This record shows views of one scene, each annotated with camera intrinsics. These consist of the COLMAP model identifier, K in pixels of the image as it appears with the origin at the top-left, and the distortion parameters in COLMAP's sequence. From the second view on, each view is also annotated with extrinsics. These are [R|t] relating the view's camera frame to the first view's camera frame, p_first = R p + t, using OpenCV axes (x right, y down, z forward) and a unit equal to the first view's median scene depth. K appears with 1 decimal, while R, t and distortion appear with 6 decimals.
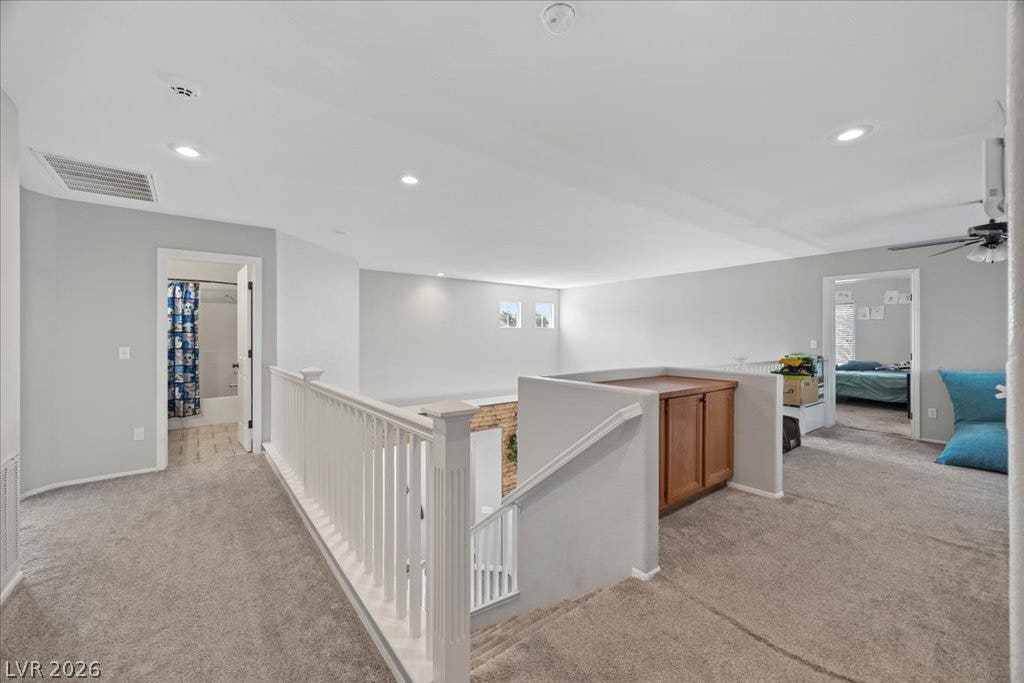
lens RADIAL K [[403.9, 0, 510.0], [0, 403.9, 339.4], [0, 0, 1]] dist [0.003776, 0.000263]
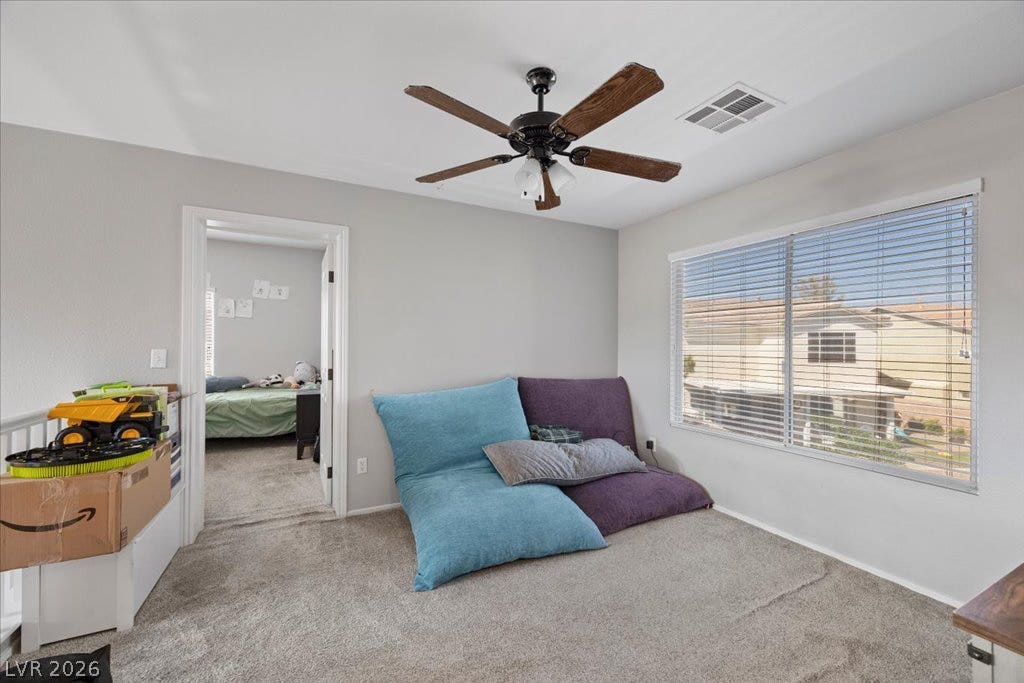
lens RADIAL K [[403.9, 0, 509.6], [0, 403.9, 341.8], [0, 0, 1]] dist [0.003776, 0.000263]
pose [[0.188938, 0.006796, 0.981965, 0.495842], [-0.001288, 0.999977, -0.006673, -0.003578], [-0.981988, -0.000004, 0.188943, 0.686485]]
